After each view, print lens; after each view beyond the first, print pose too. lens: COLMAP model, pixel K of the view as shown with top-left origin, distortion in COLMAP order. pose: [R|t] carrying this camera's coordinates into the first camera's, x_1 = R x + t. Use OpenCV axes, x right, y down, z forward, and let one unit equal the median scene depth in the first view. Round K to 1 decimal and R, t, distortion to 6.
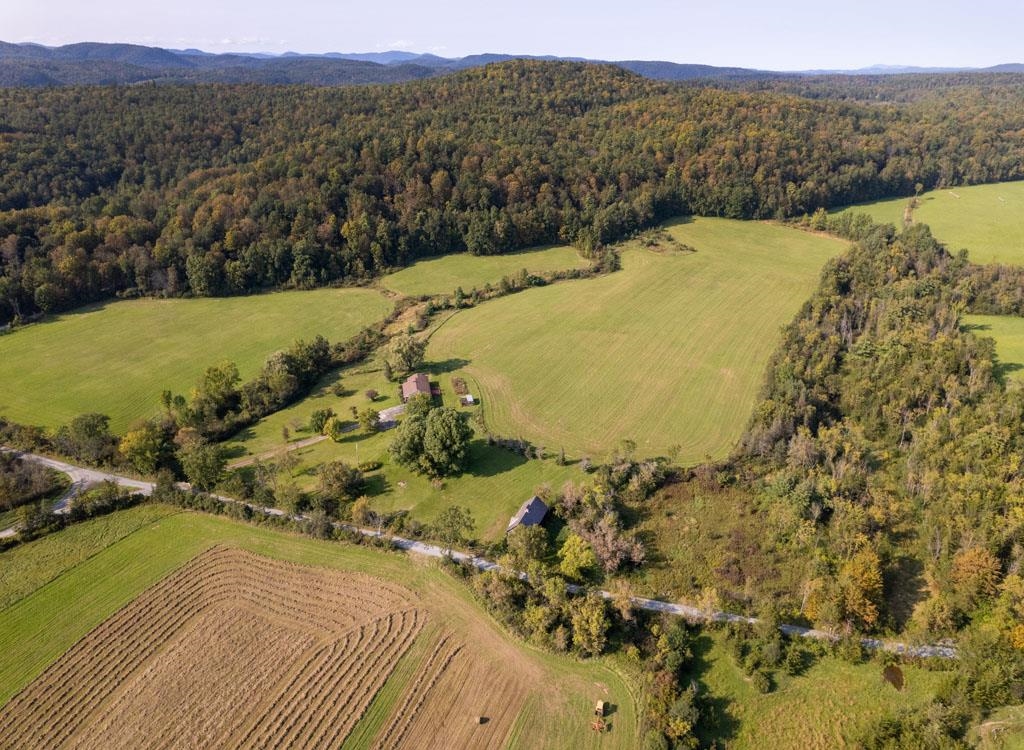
lens RADIAL K [[681.0, 0, 512.0], [0, 681.0, 375.0], [0, 0, 1]] dist [-0.072751, 0.085784]
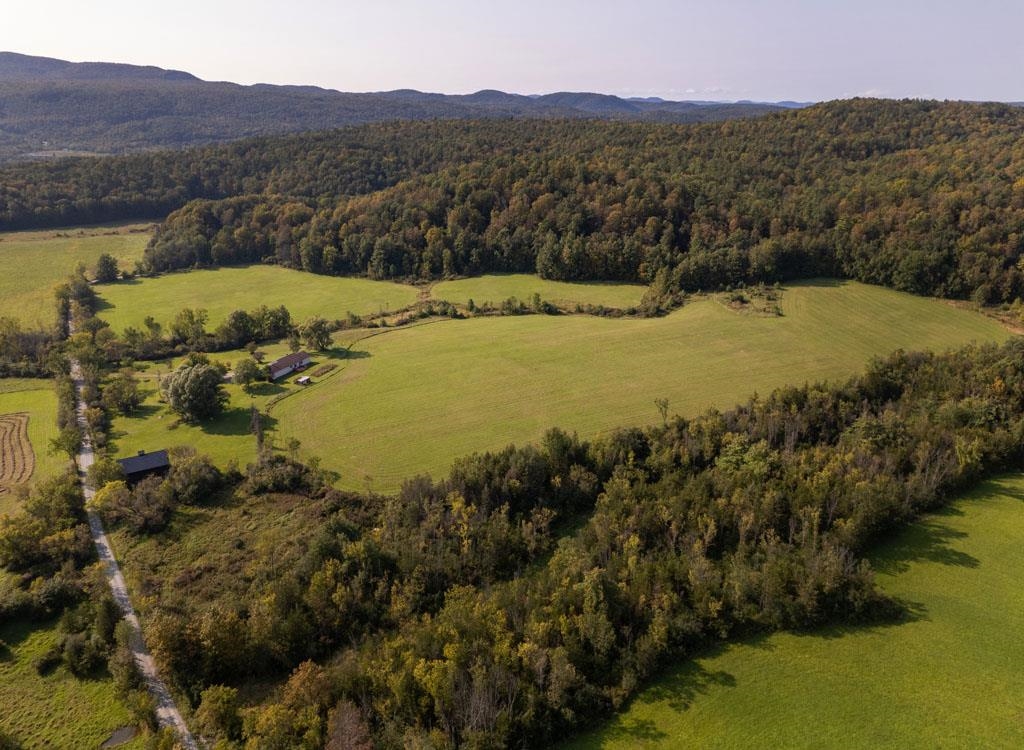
lens RADIAL K [[681.0, 0, 512.0], [0, 681.0, 375.0], [0, 0, 1]] dist [-0.072751, 0.085784]
pose [[0.786952, 0.228707, -0.573061, 0.501108], [-0.266137, 0.963745, 0.019156, -0.049394], [0.556666, 0.137438, 0.819289, 0.195767]]
